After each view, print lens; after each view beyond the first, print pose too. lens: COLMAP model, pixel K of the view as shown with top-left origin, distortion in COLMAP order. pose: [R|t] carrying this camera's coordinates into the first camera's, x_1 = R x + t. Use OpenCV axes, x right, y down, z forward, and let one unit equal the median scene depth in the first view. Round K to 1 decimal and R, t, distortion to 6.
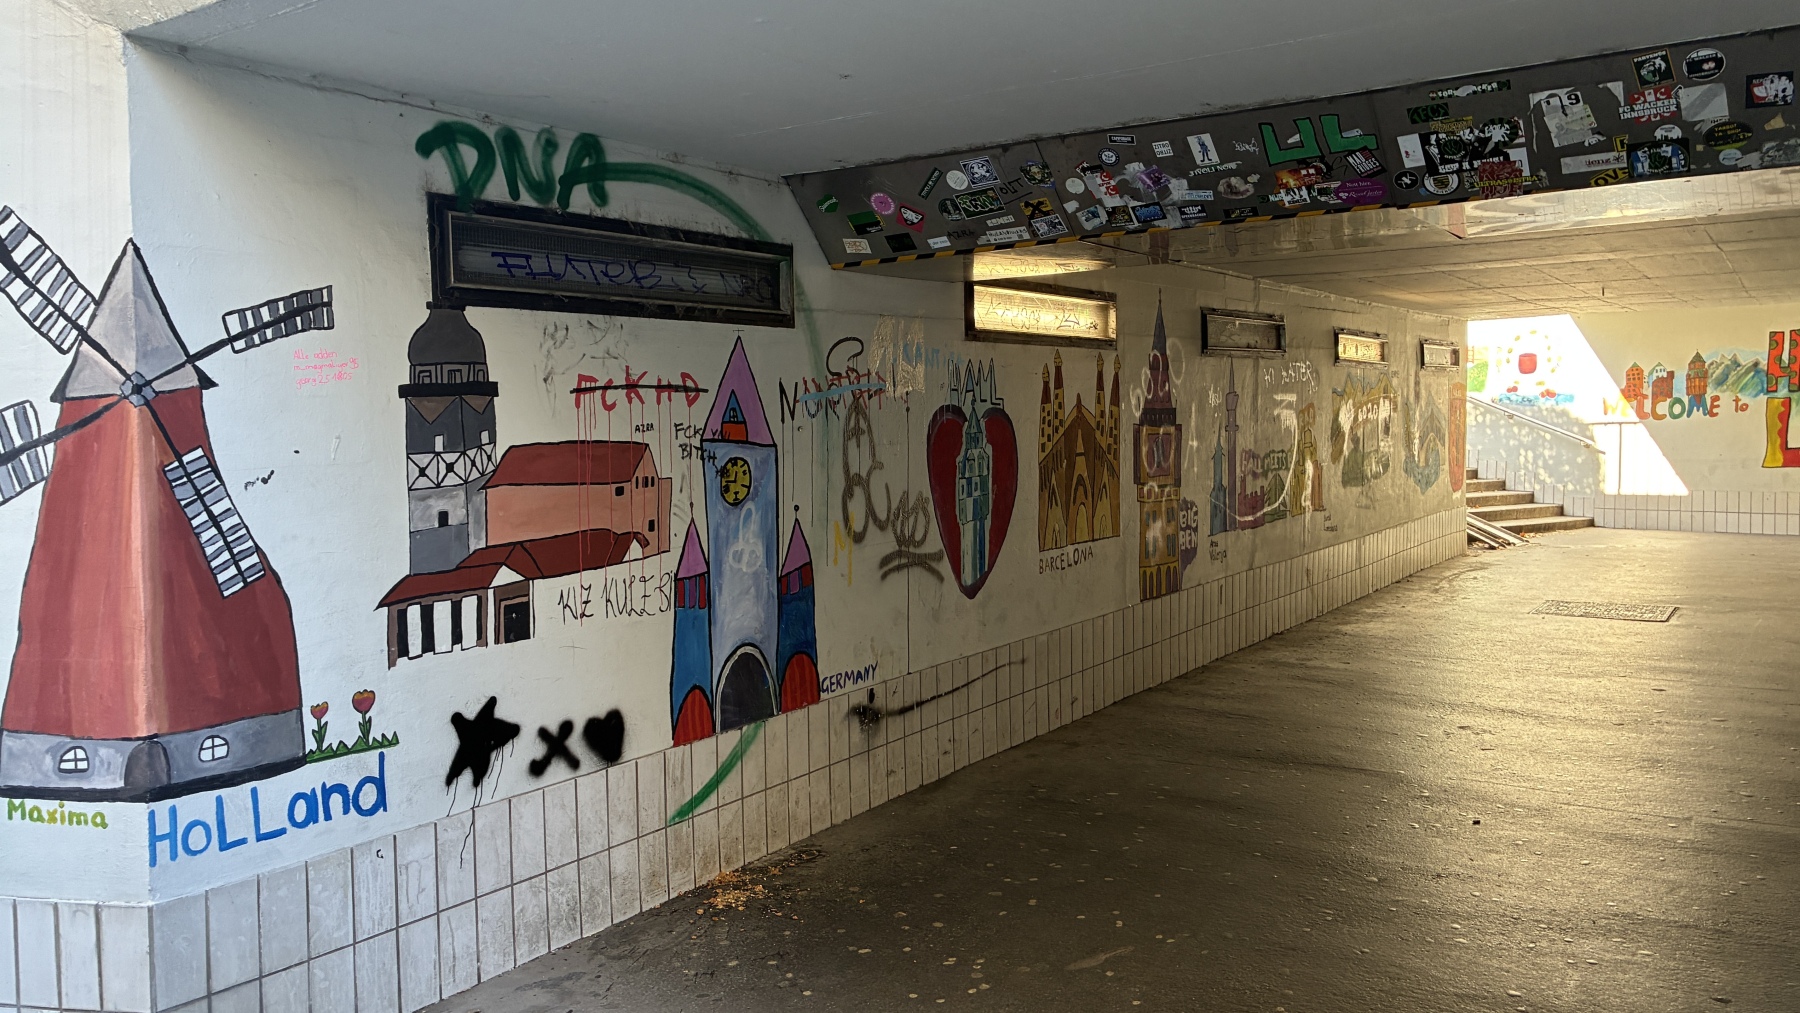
lens RADIAL K [[1348.0, 0, 899.5], [0, 1348.0, 502.7], [0, 0, 1]] dist [0.041849, -0.052561]
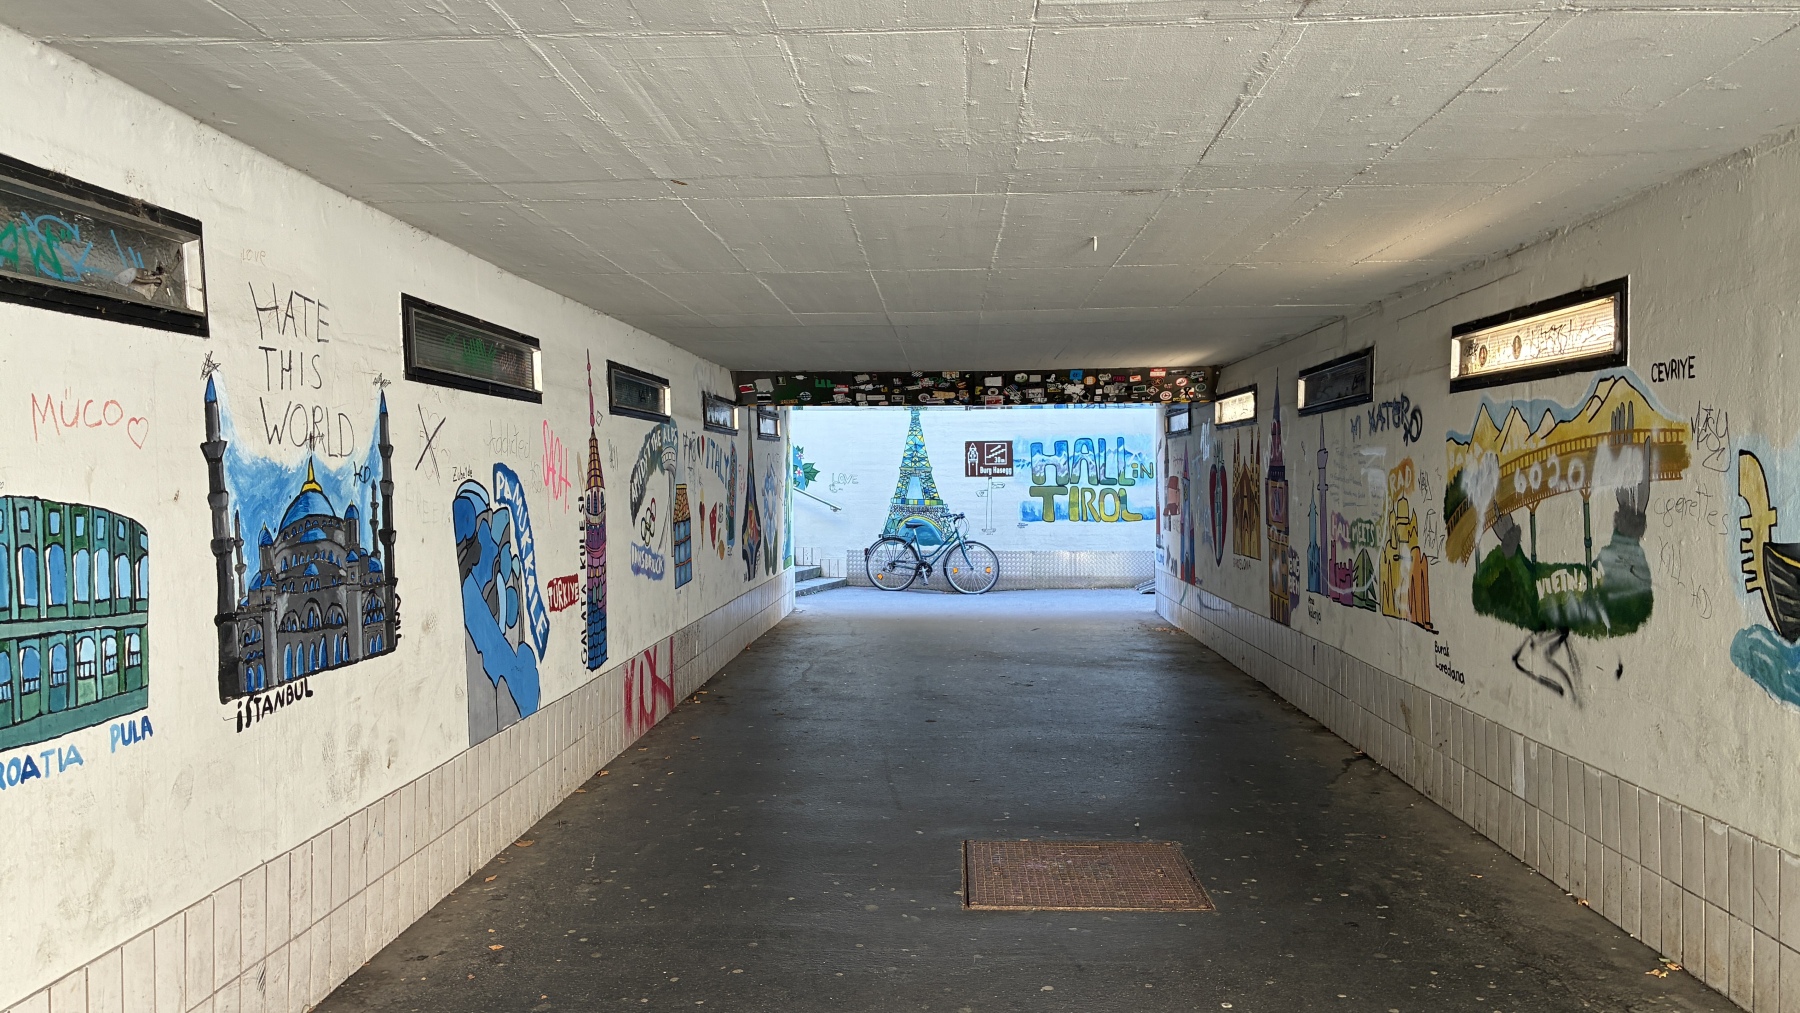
lens RADIAL K [[1348.0, 0, 900.2], [0, 1348.0, 505.1], [0, 0, 1]] dist [0.041849, -0.052561]
pose [[-0.848334, 0.029324, -0.528649, 1.040632], [-0.019788, 0.996012, 0.087003, -0.124035], [0.529092, 0.084268, -0.844370, 1.710715]]
